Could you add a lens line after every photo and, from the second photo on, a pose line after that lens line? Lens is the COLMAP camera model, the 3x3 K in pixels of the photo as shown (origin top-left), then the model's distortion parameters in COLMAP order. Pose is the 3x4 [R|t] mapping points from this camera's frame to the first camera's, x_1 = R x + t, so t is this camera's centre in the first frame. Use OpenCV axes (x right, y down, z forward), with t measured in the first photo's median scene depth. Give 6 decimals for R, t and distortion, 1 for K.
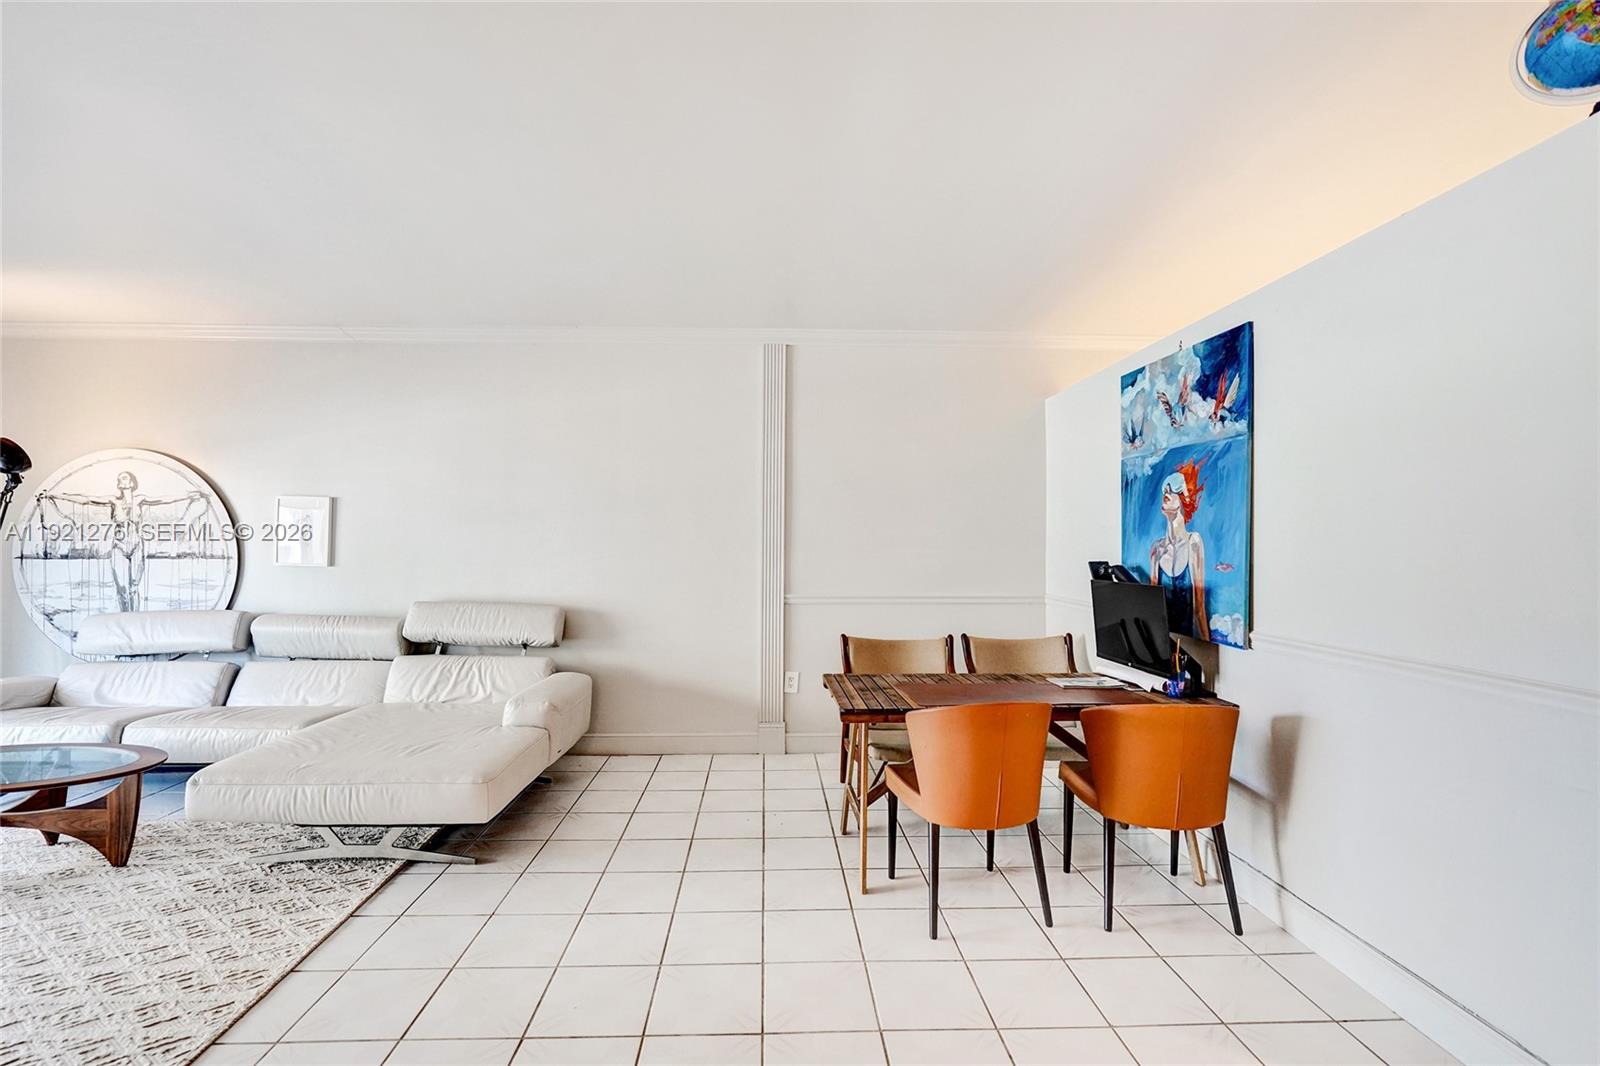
lens RADIAL K [[661.1, 0, 808.6], [0, 661.1, 545.7], [0, 0, 1]] dist [-0.018938, 0.000319]
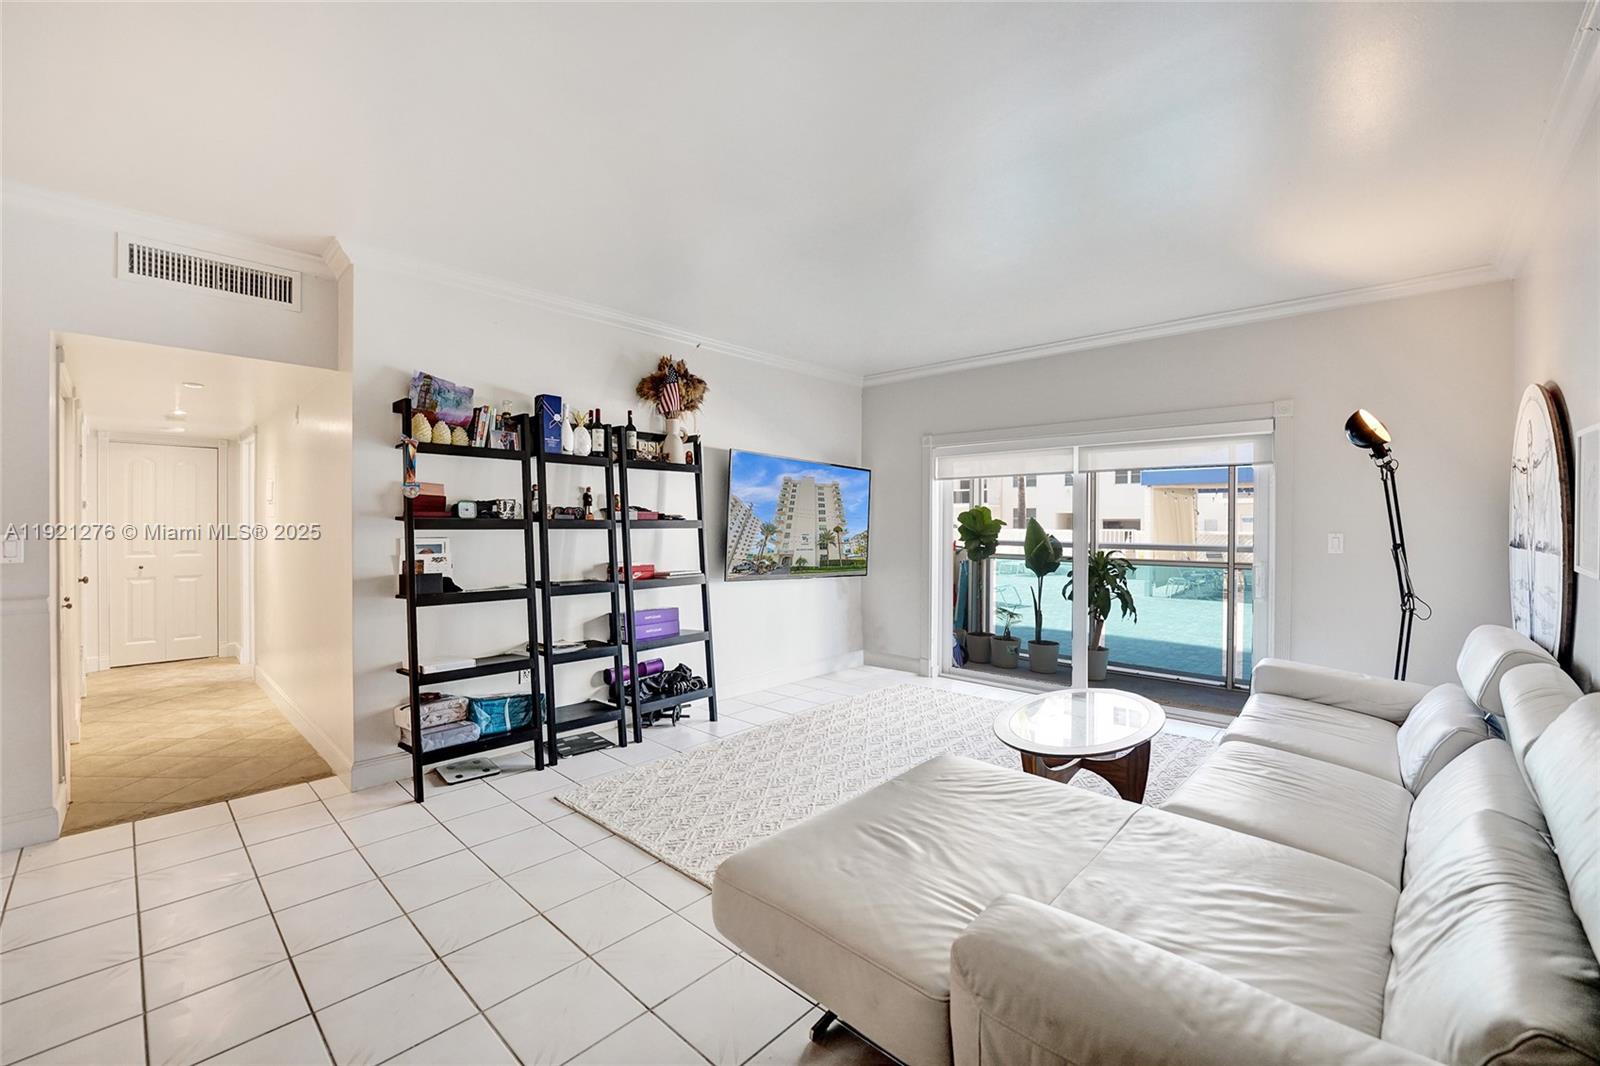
lens RADIAL K [[661.1, 0, 795.7], [0, 661.1, 530.2], [0, 0, 1]] dist [-0.018938, 0.000319]
pose [[-0.715335, -0.001638, -0.698780, -0.064722], [-0.010943, 0.999901, 0.008858, 0.000993], [0.698696, 0.013984, -0.715282, 1.292468]]
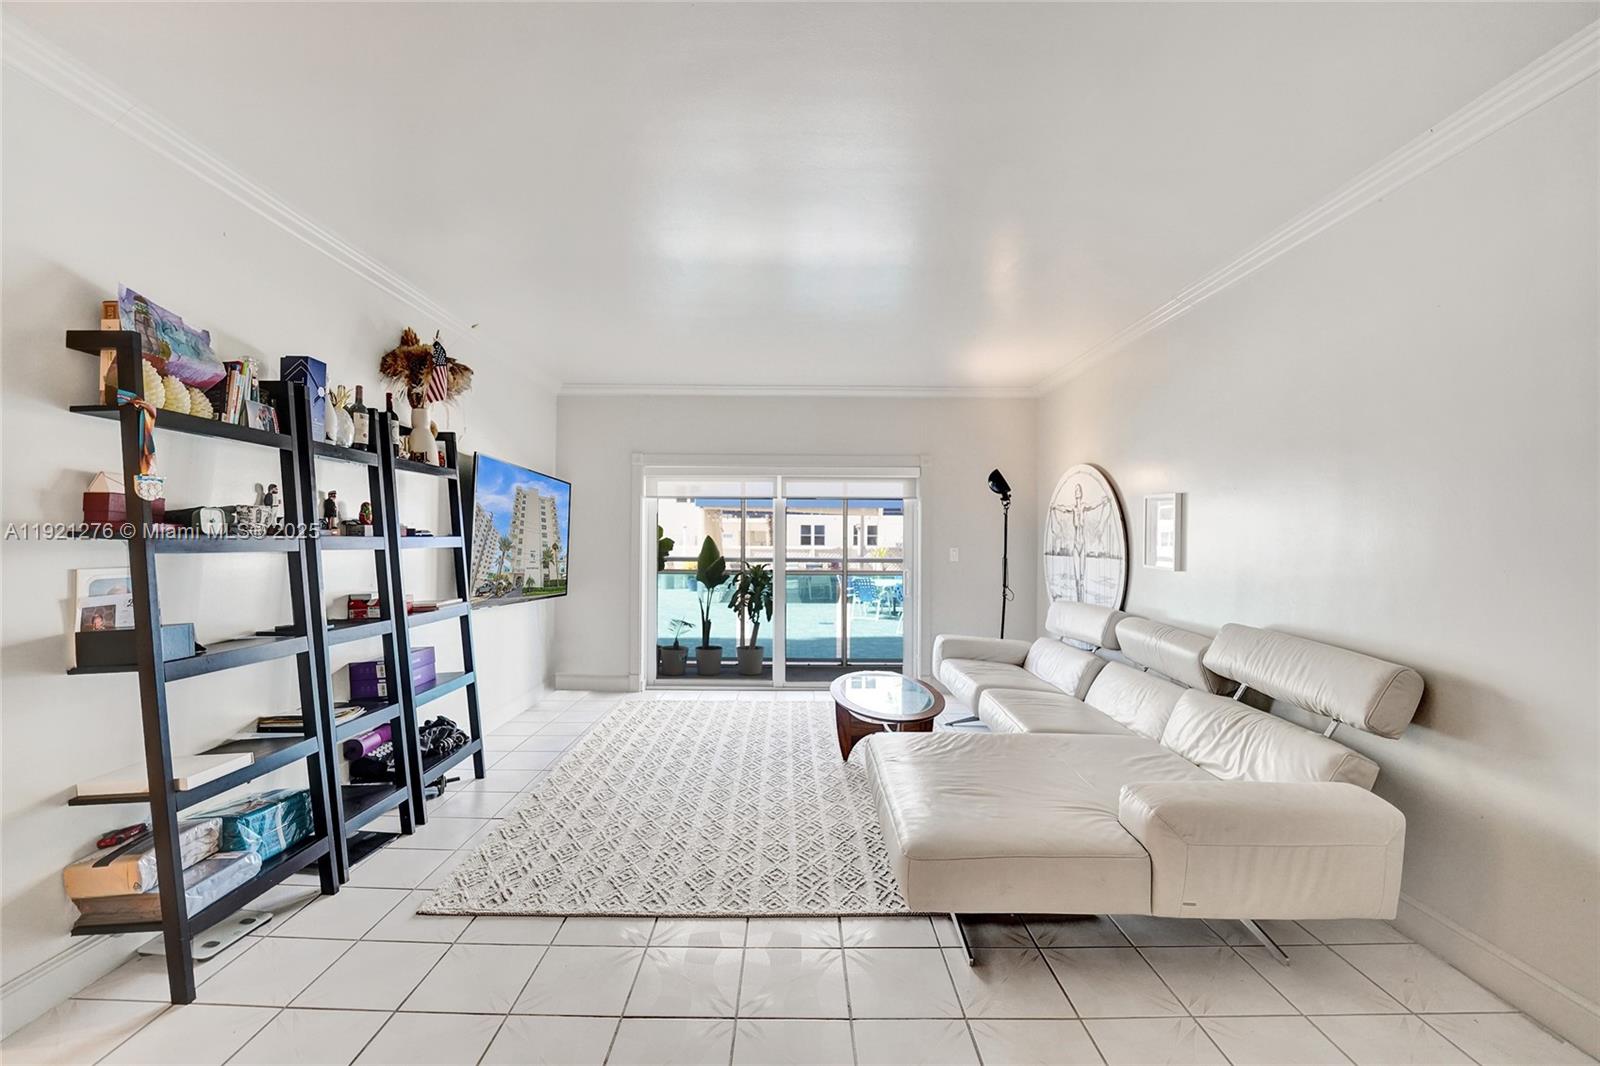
lens RADIAL K [[661.1, 0, 806.5], [0, 661.1, 534.2], [0, 0, 1]] dist [-0.018938, 0.000319]
pose [[-0.043352, -0.016089, -0.998930, 0.236622], [-0.010687, 0.999821, -0.015640, 0.001342], [0.999003, 0.009998, -0.043516, 0.759329]]
